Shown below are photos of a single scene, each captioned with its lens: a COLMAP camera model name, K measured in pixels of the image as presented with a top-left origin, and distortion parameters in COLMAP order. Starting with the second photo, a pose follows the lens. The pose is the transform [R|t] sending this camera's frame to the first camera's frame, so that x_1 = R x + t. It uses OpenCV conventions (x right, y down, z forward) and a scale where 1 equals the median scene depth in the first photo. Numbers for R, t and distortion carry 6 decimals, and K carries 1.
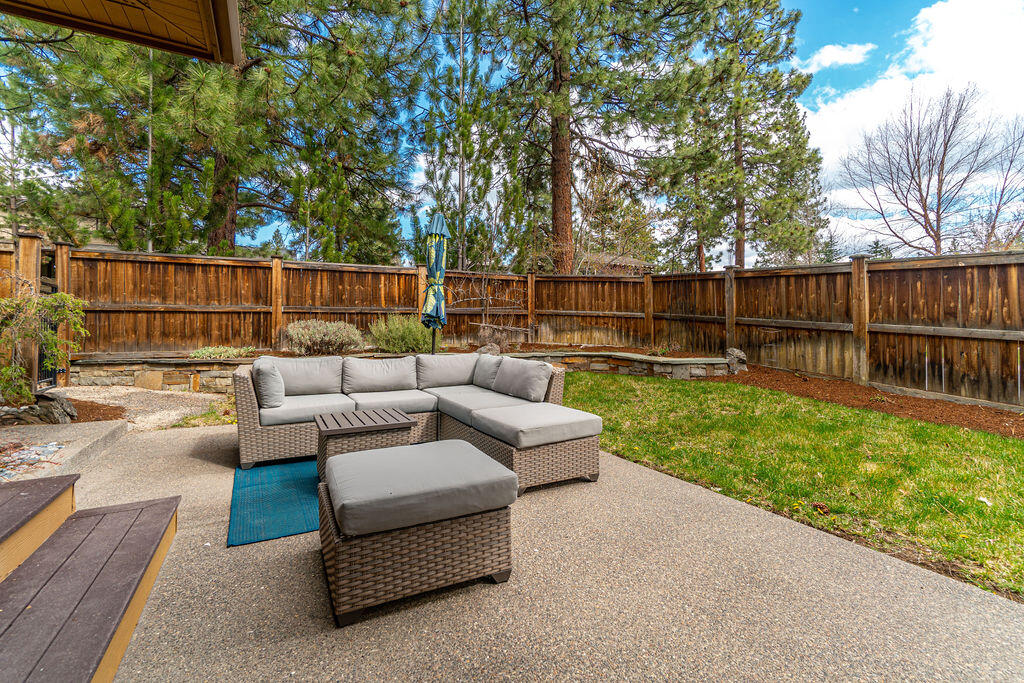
lens RADIAL K [[452.8, 0, 509.1], [0, 452.8, 330.7], [0, 0, 1]] dist [-0.000259, -0.000200]
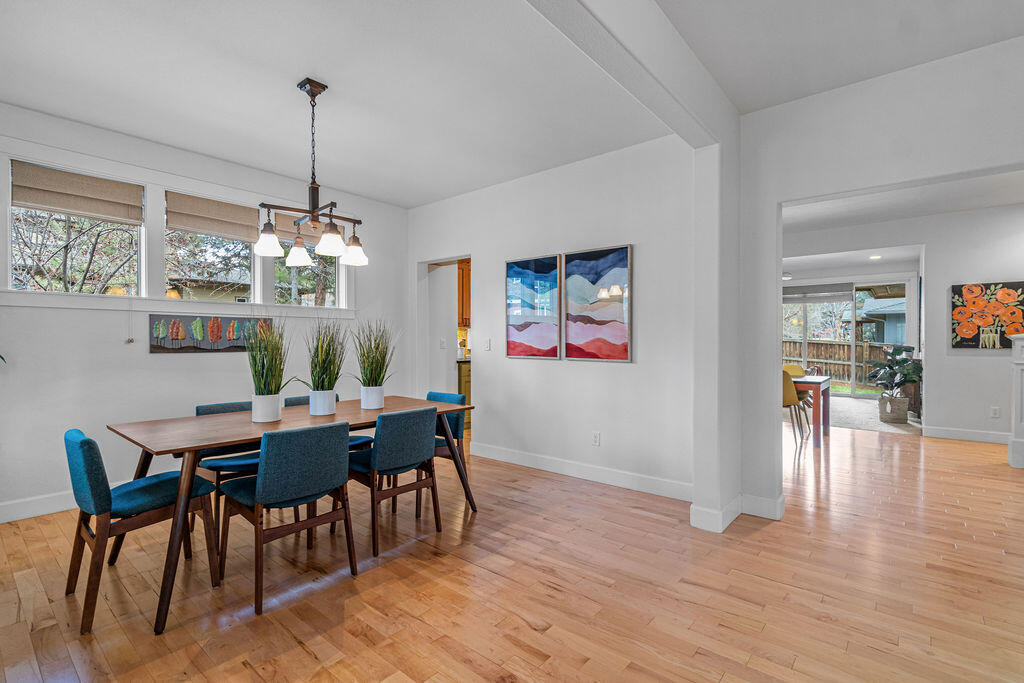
lens RADIAL K [[469.5, 0, 510.3], [0, 469.5, 347.5], [0, 0, 1]] dist [-0.001659, -0.000203]
pose [[0.930943, 0.002136, 0.365159, -2.365537], [-0.004961, 0.999965, 0.006797, -0.106467], [-0.365131, -0.008139, 0.930920, -1.321297]]
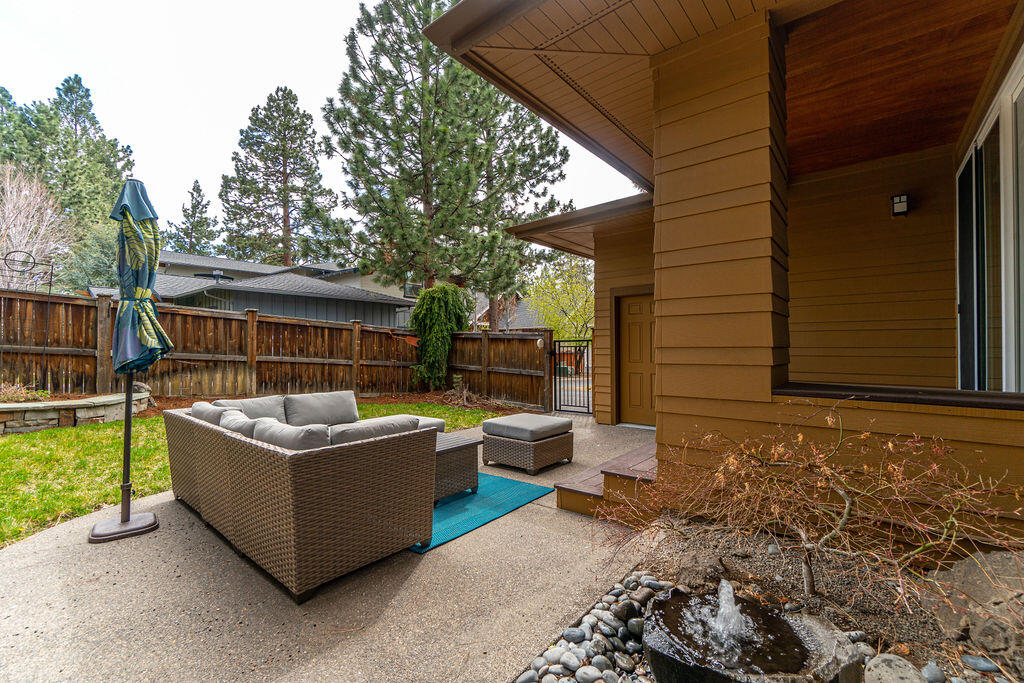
lens RADIAL K [[438.3, 0, 525.3], [0, 438.3, 346.8], [0, 0, 1]] dist [0.000509, 0.000068]
pose [[-0.395789, 0.008933, 0.918298, -0.888065], [0.012949, 0.999908, -0.004146, -0.027869], [-0.918250, 0.010250, -0.395868, 0.745447]]
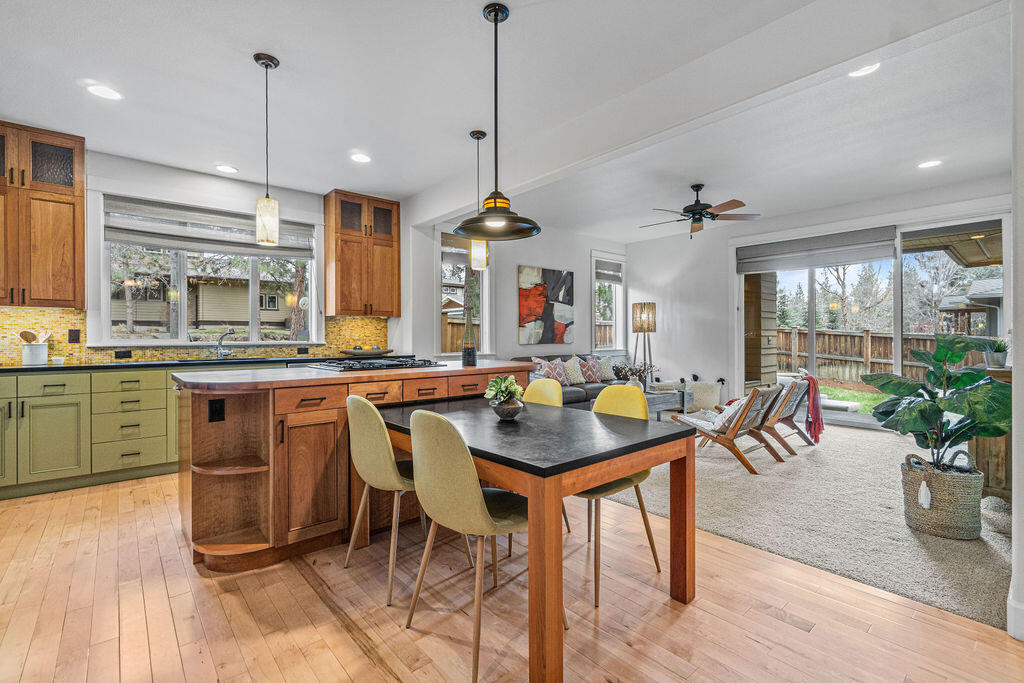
lens RADIAL K [[458.7, 0, 512.0], [0, 458.7, 341.5], [0, 0, 1]] dist [0.000623, -0.000169]
pose [[0.976368, 0.002093, 0.216103, -1.522932], [-0.002623, 0.999994, 0.002164, -0.103098], [-0.216097, -0.002680, 0.976368, -0.915001]]
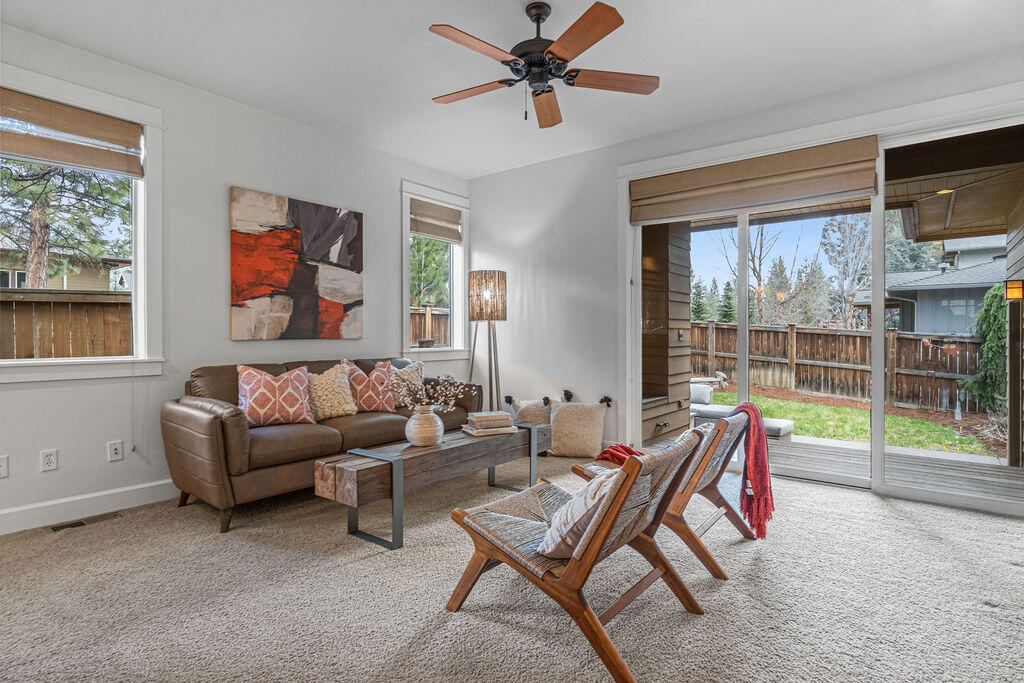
lens RADIAL K [[529.2, 0, 512.0], [0, 529.2, 341.5], [0, 0, 1]] dist [-0.000958, -0.000107]
pose [[0.915787, 0.002133, 0.401658, -1.209192], [-0.004692, 0.999974, 0.005388, -0.097330], [-0.401636, -0.006819, 0.915774, -0.576502]]
